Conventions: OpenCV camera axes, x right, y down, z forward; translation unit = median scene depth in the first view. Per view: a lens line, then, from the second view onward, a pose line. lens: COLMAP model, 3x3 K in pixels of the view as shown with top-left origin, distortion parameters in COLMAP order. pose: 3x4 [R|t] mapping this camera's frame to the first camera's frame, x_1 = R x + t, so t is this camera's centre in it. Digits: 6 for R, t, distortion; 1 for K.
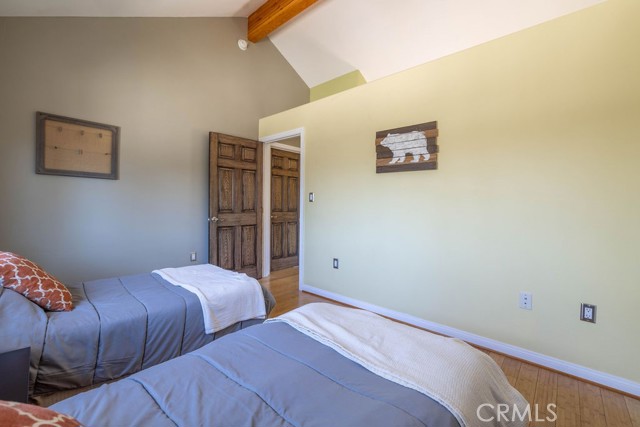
lens RADIAL K [[271.7, 0, 323.3], [0, 271.7, 208.5], [0, 0, 1]] dist [0.002419, 0.000247]
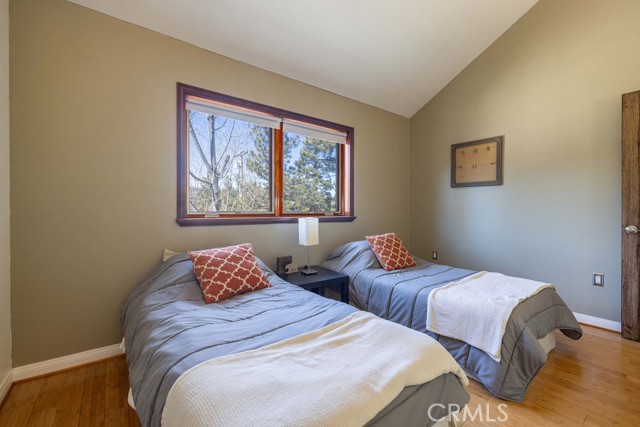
lens RADIAL K [[271.7, 0, 323.3], [0, 271.7, 208.5], [0, 0, 1]] dist [0.002419, 0.000247]
pose [[-0.168483, -0.018766, -0.985526, 0.467116], [-0.018417, 0.999704, -0.015887, 0.018694], [0.985532, 0.015474, -0.168779, 0.548439]]
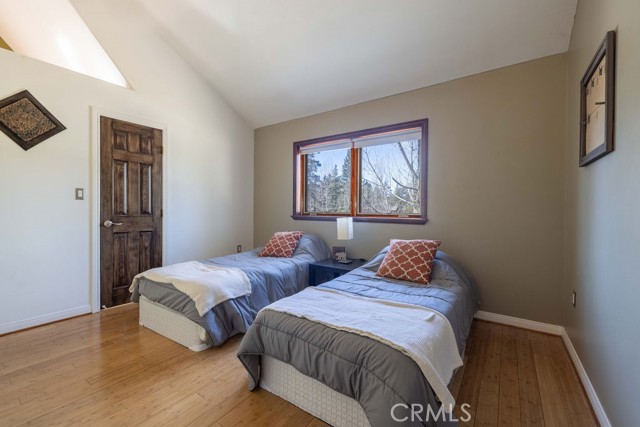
lens RADIAL K [[271.7, 0, 323.3], [0, 271.7, 208.5], [0, 0, 1]] dist [0.002419, 0.000247]
pose [[-0.990183, -0.015045, -0.138962, -0.248021], [-0.016625, 0.999810, 0.010214, -0.015225], [0.138782, 0.012424, -0.990245, 1.552055]]
